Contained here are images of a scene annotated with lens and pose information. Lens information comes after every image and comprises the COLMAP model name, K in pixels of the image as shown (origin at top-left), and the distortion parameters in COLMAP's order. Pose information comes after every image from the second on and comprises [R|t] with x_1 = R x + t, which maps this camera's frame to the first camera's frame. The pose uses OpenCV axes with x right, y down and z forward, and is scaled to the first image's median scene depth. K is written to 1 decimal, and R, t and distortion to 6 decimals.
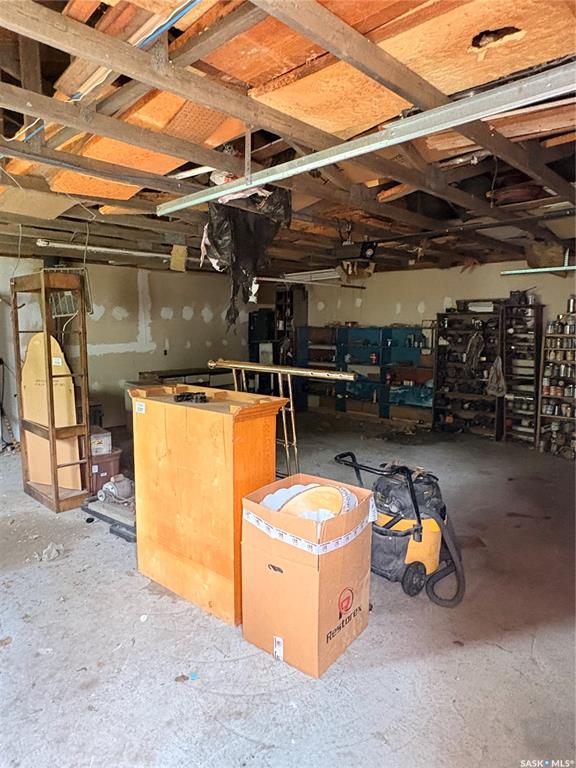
lens RADIAL K [[488.4, 0, 287.9], [0, 488.4, 384.7], [0, 0, 1]] dist [-0.004833, 0.007074]
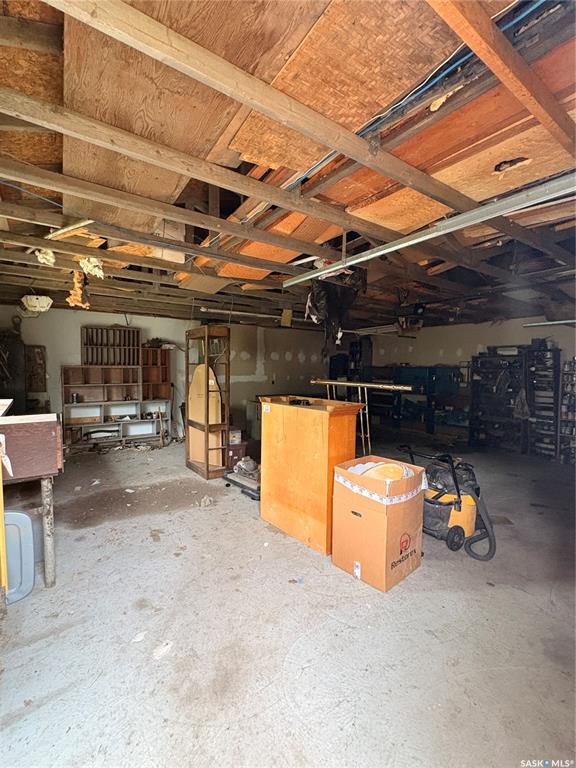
lens RADIAL K [[354.1, 0, 287.3], [0, 354.1, 385.0], [0, 0, 1]] dist [0.000091, 0.000009]
pose [[0.982721, 0.017495, -0.184267, -0.031412], [-0.031844, 0.996660, -0.075205, 0.055484], [0.182336, 0.079773, 0.979995, -0.103084]]
